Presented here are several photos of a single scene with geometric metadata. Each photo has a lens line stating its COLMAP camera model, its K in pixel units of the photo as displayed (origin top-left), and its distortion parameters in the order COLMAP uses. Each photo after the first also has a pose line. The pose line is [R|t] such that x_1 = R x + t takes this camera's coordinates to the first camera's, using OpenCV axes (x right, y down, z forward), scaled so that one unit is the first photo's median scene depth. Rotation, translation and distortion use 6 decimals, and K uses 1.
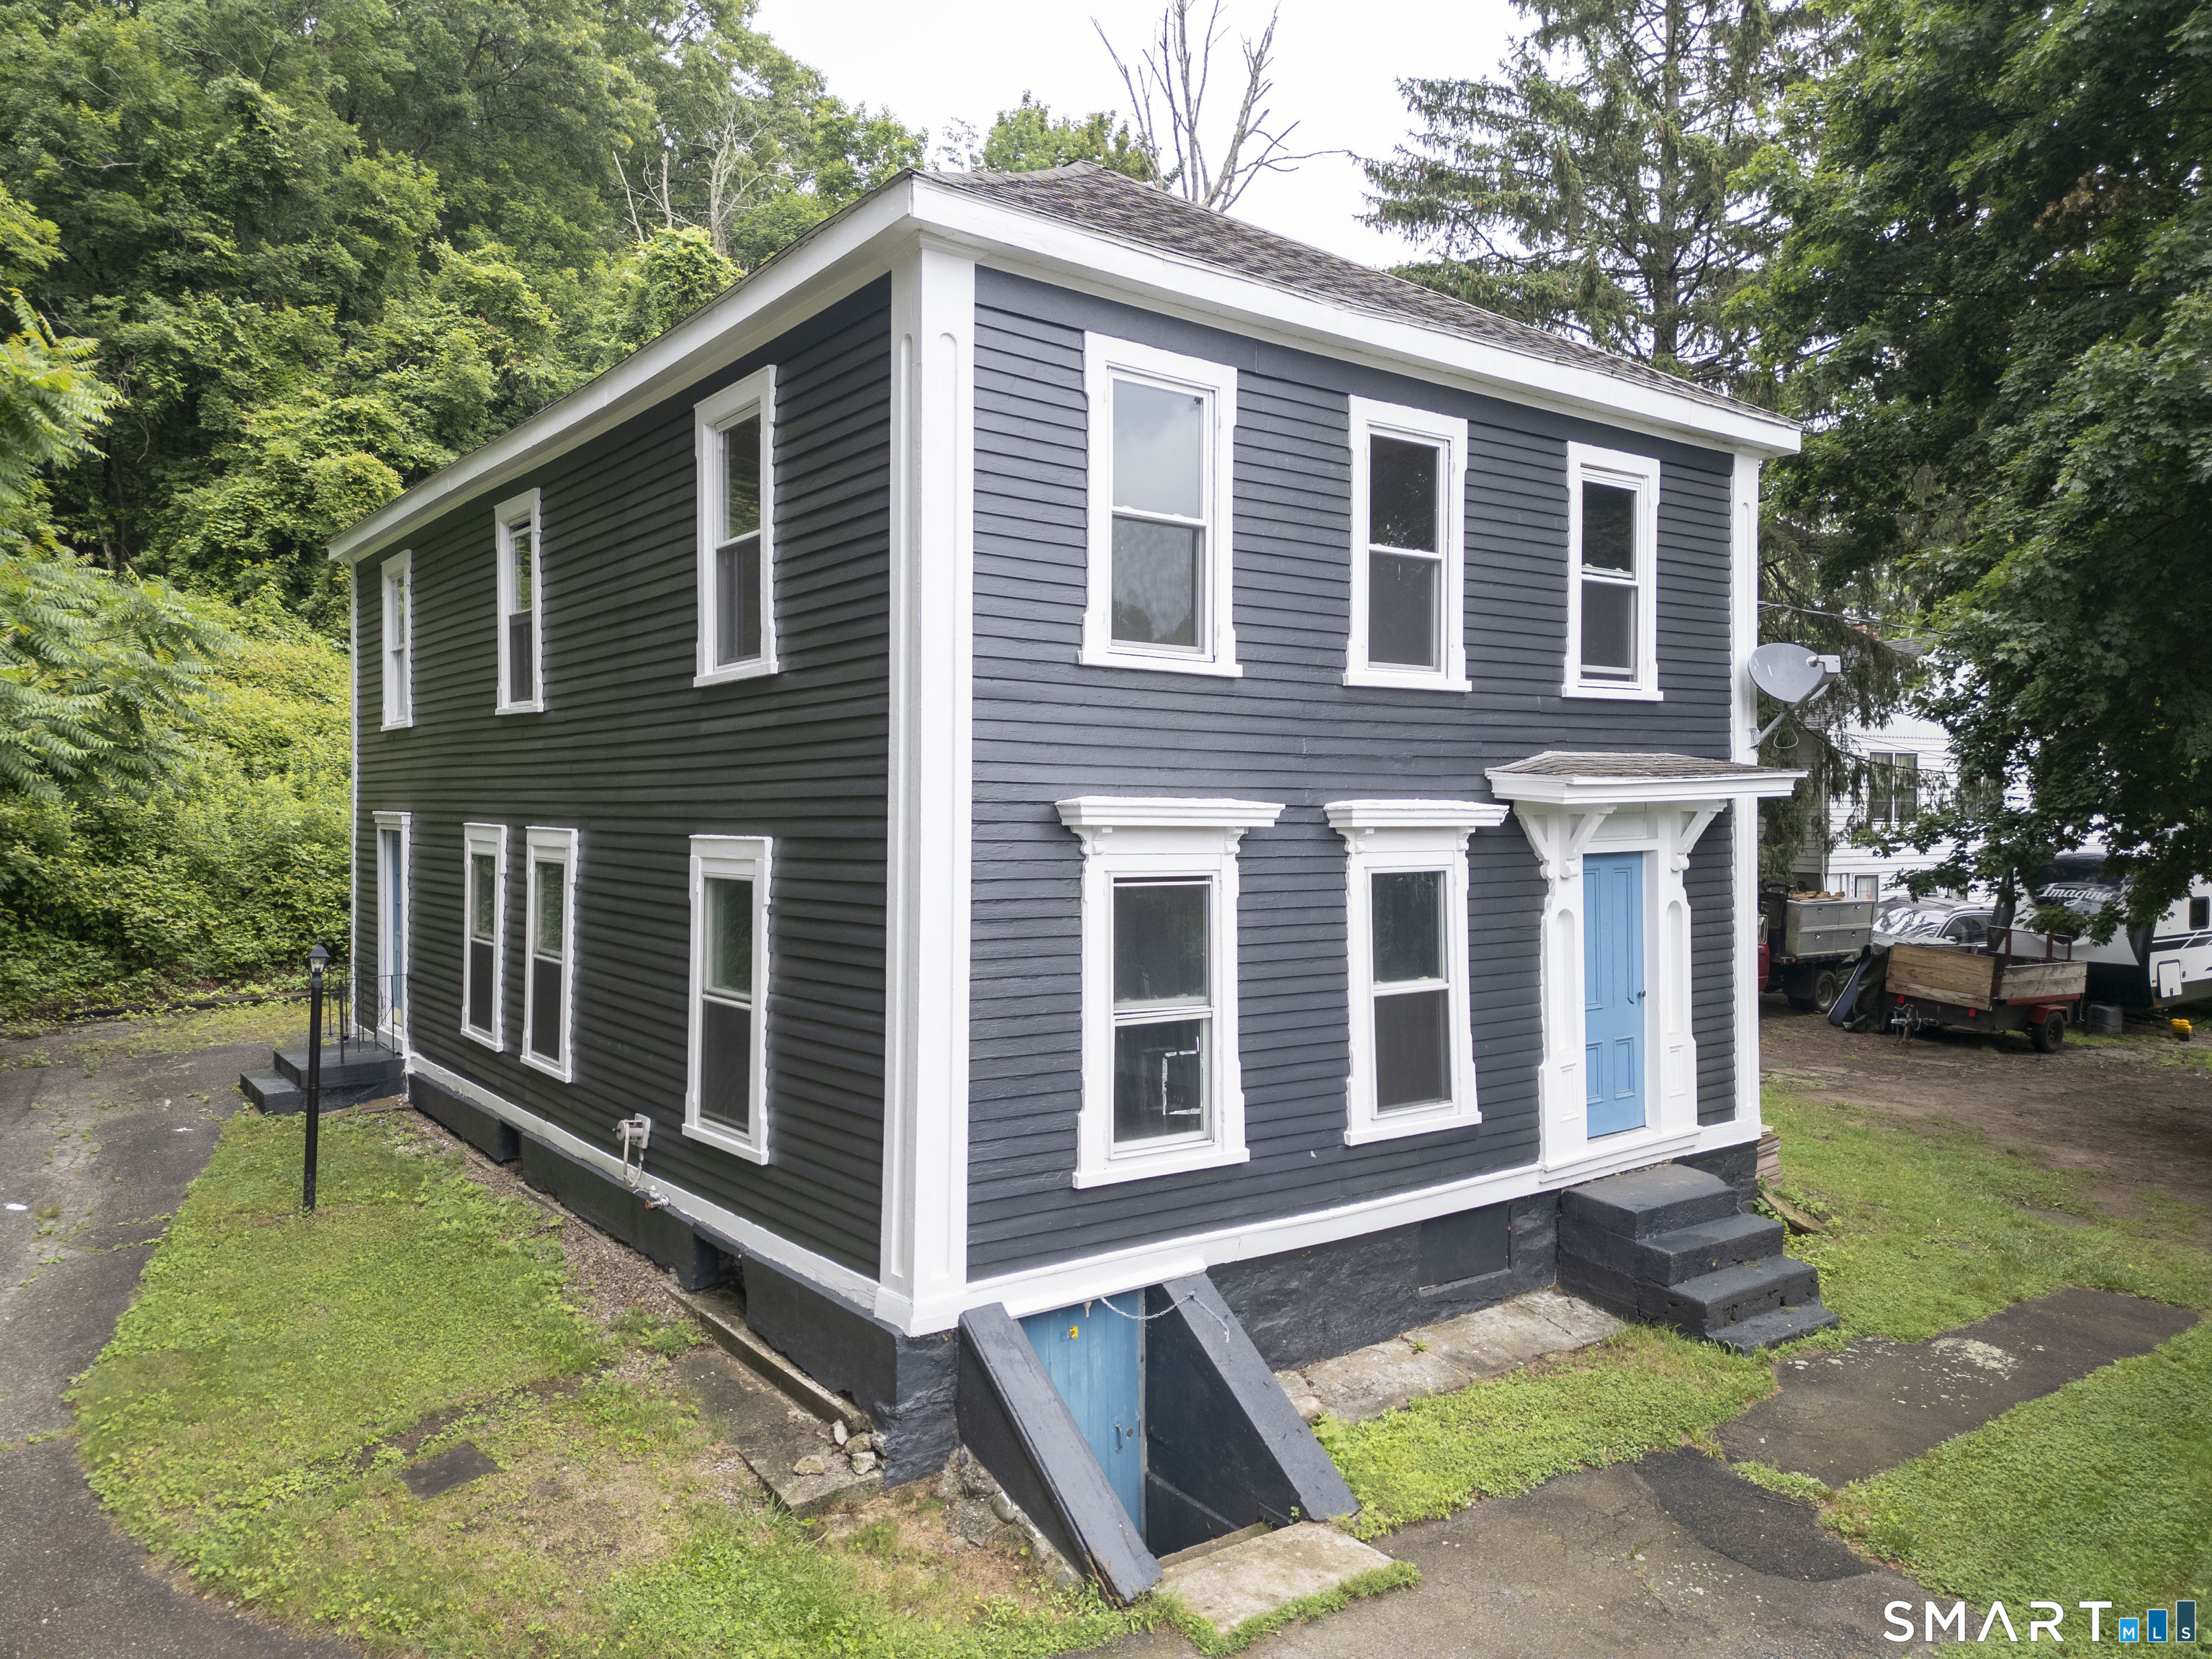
lens RADIAL K [[1542.8, 0, 1106.0], [0, 1542.8, 829.5], [0, 0, 1]] dist [0.000763, 0.000711]
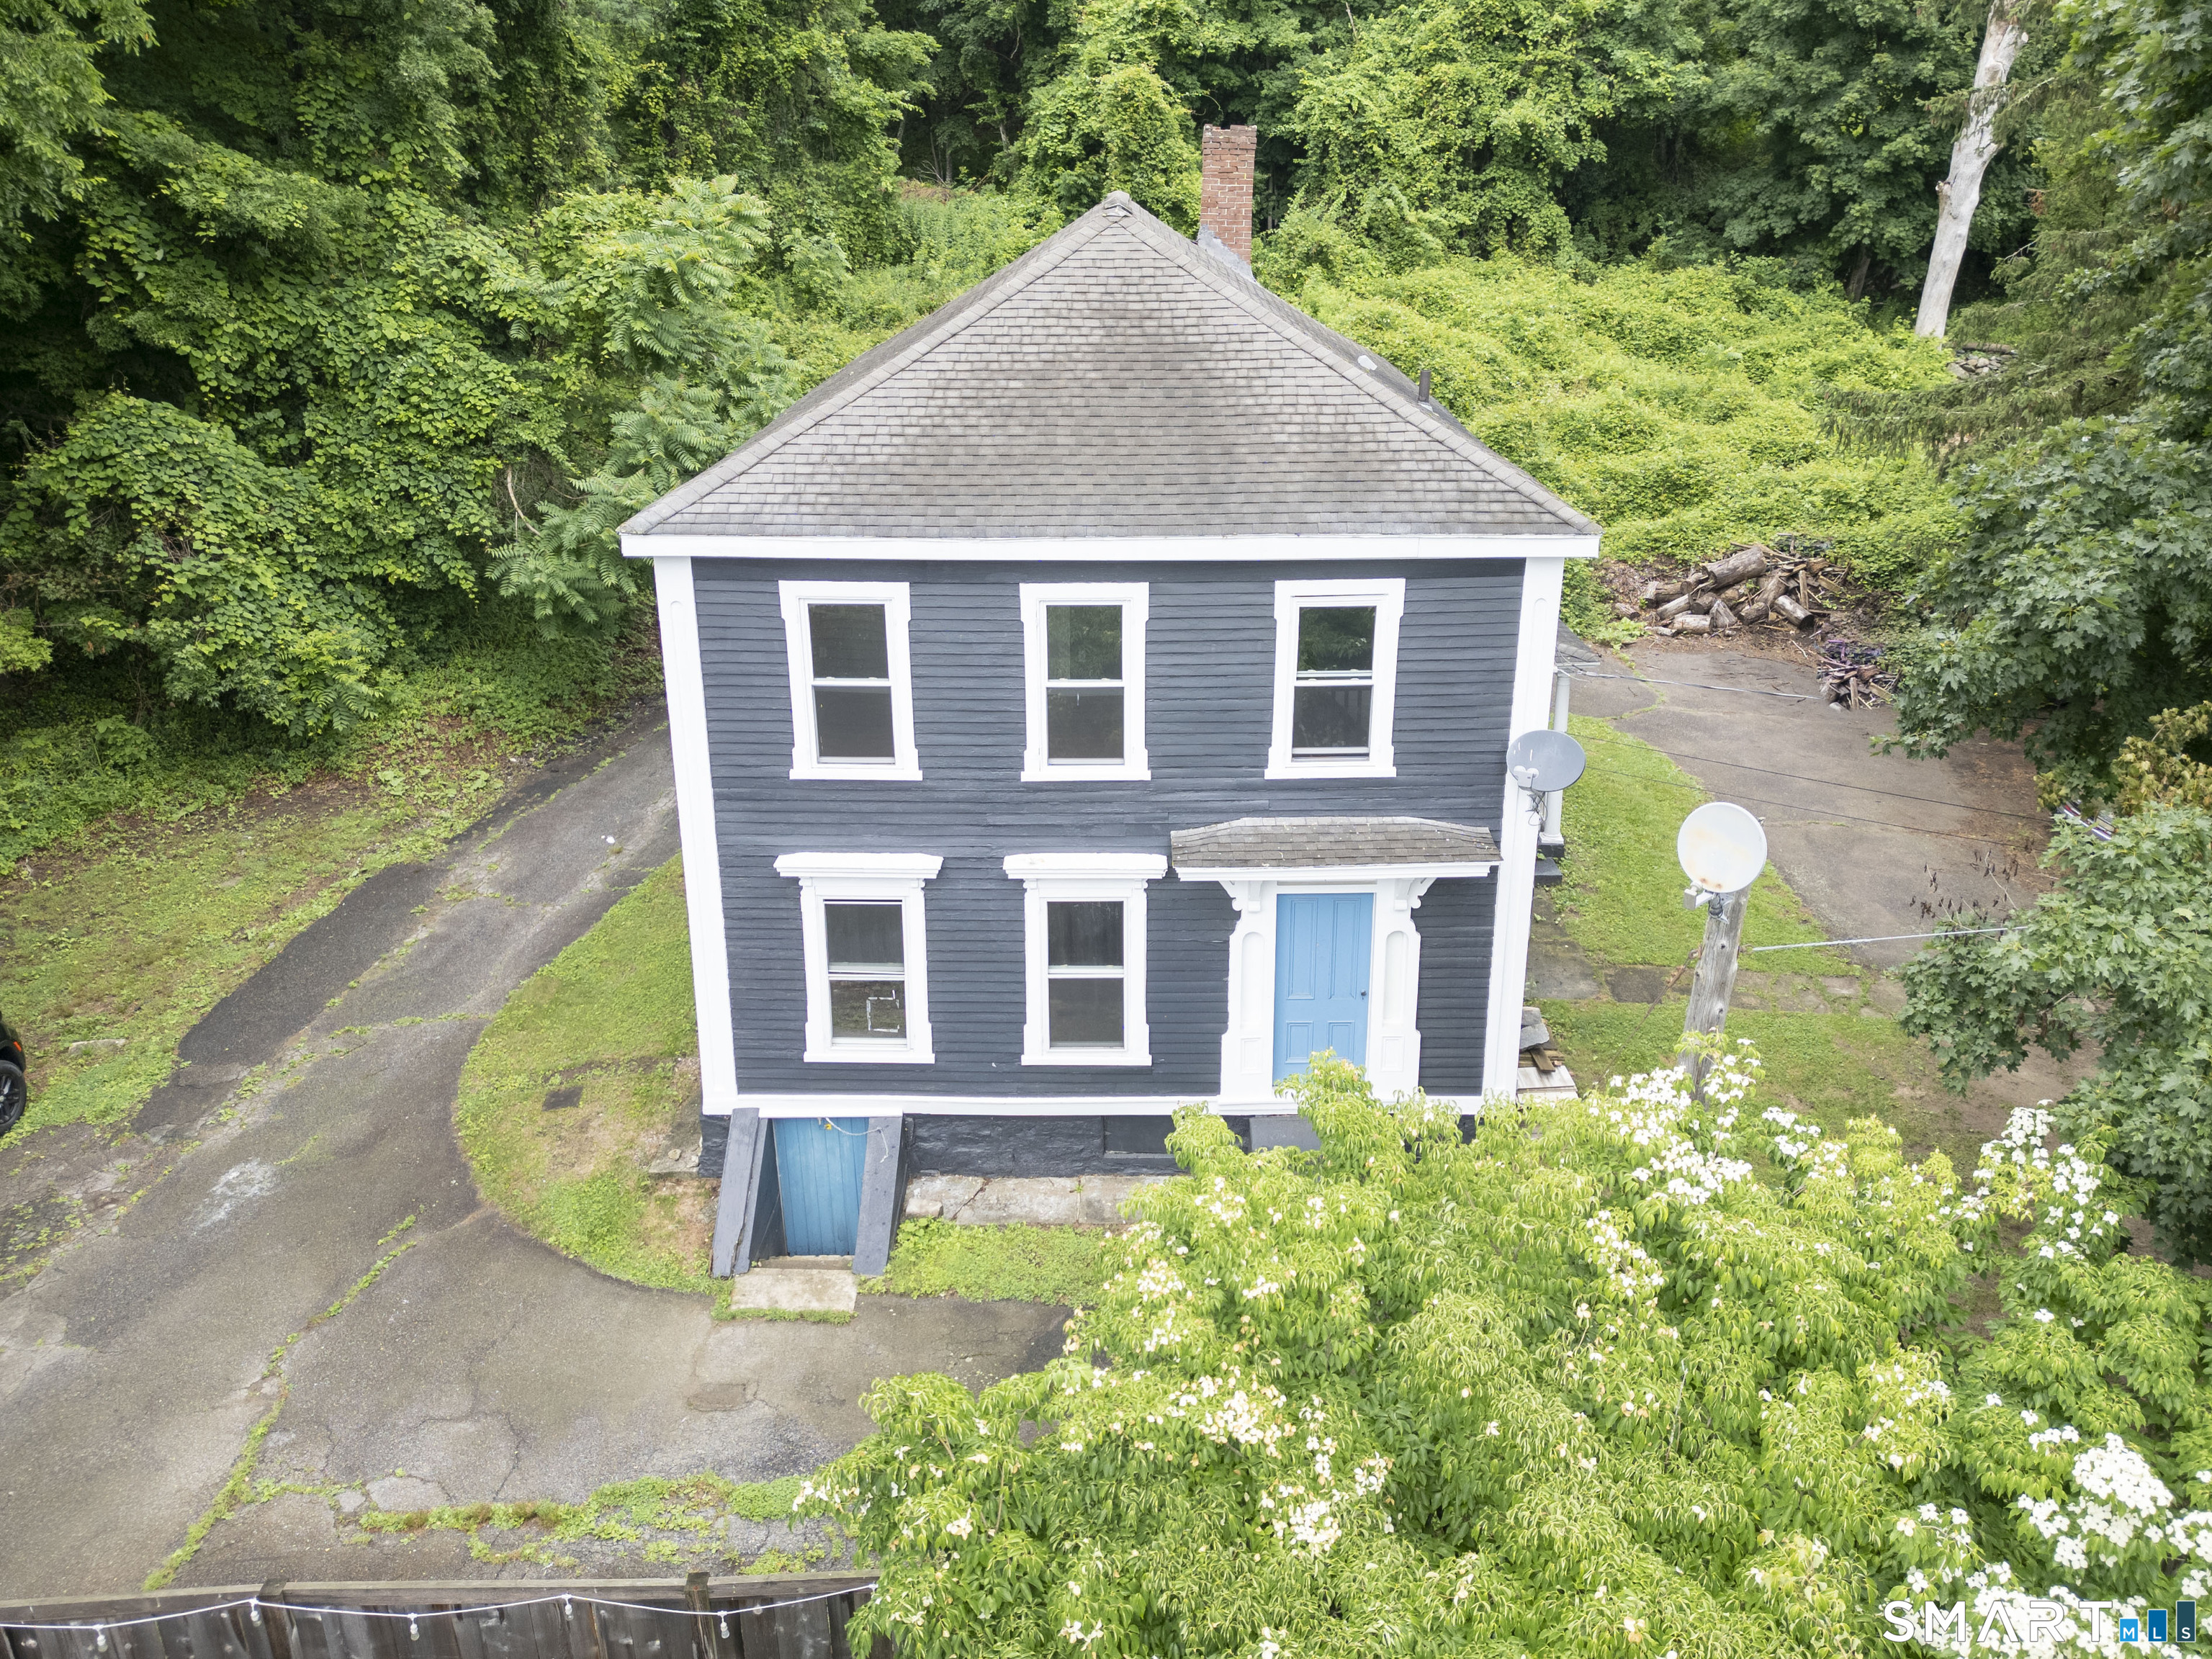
lens RADIAL K [[1560.8, 0, 1099.5], [0, 1560.8, 822.4], [0, 0, 1]] dist [0.063431, -0.047937]
pose [[0.801037, 0.219105, -0.557074, 1.016479], [-0.010920, 0.935800, 0.352362, -0.561554], [0.598515, -0.276172, 0.752003, -0.064449]]
